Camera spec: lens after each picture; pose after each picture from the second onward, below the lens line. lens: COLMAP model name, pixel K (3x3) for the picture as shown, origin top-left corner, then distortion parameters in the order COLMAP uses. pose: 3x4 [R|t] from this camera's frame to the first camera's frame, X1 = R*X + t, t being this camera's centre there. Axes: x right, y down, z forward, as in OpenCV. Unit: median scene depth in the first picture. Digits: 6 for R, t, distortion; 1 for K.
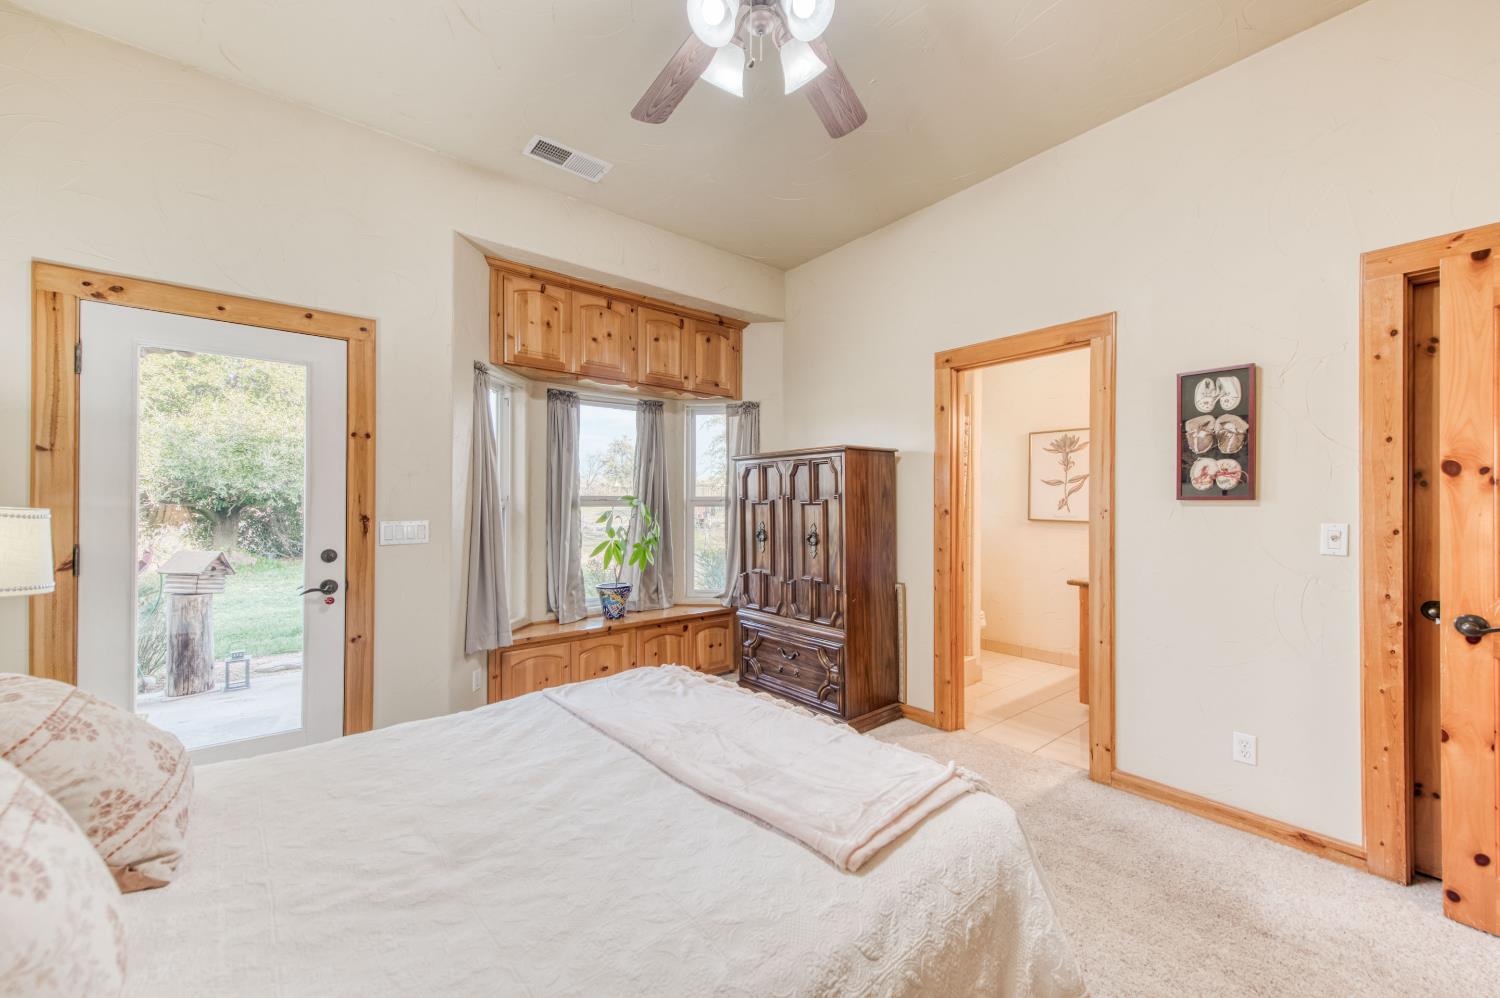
lens RADIAL K [[589.5, 0, 744.0], [0, 589.5, 501.7], [0, 0, 1]] dist [0.010455, -0.001723]
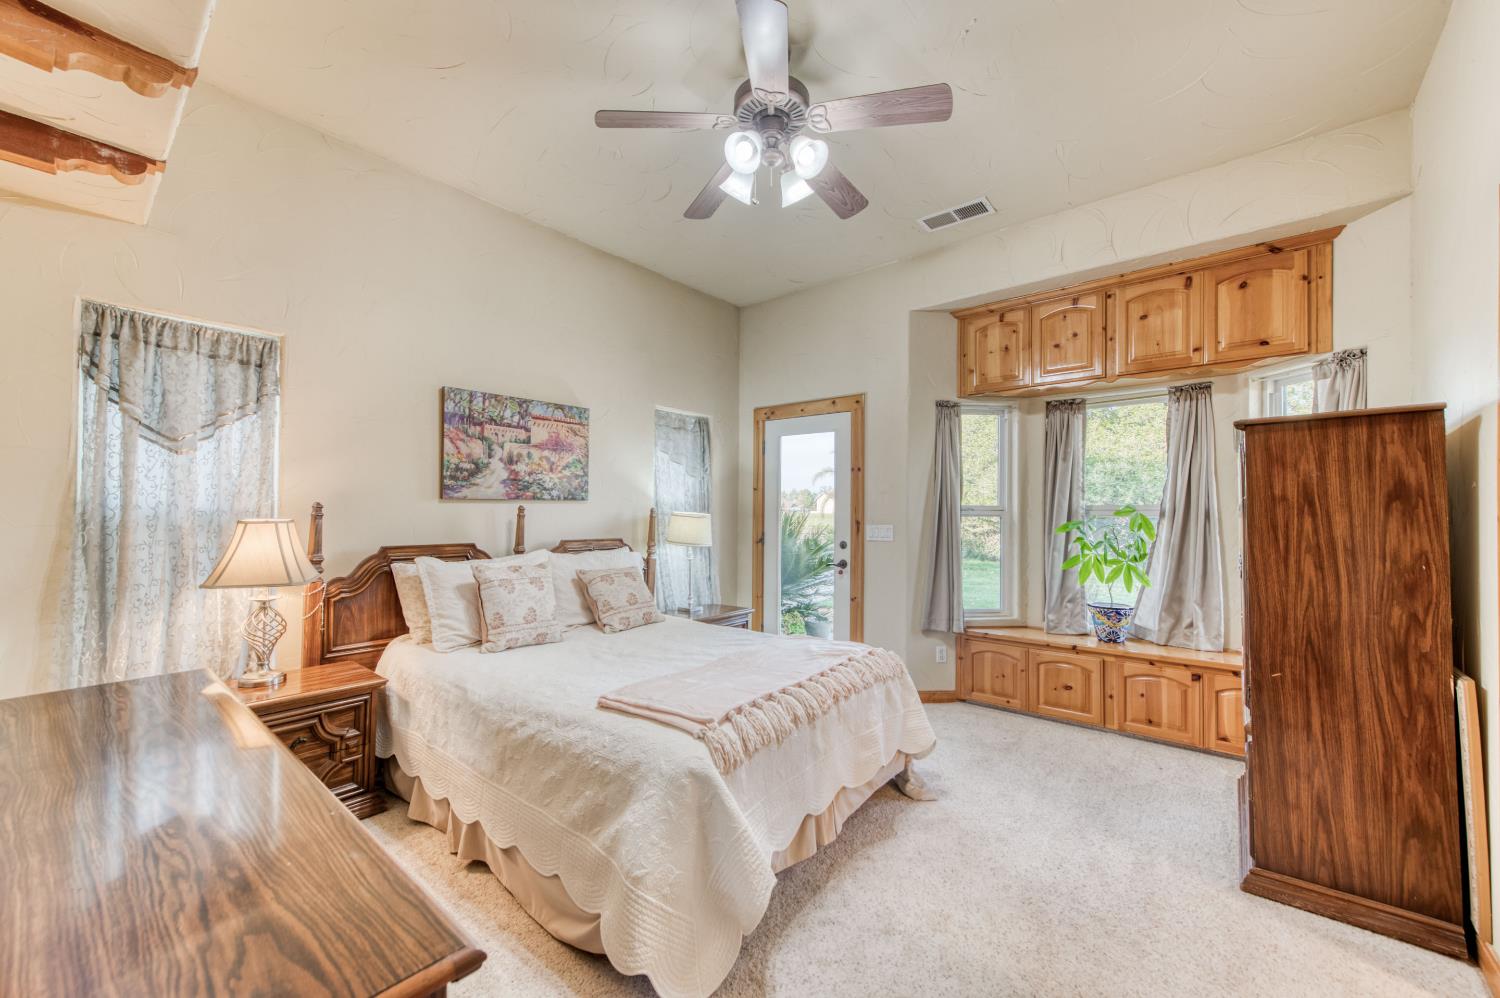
lens RADIAL K [[589.5, 0, 749.4], [0, 589.5, 502.0], [0, 0, 1]] dist [0.010455, -0.001723]
pose [[0.184972, -0.019248, -0.982555, 0.610068], [0.000391, 0.999810, -0.019512, 0.002667], [0.982744, 0.003225, 0.184945, 0.319382]]
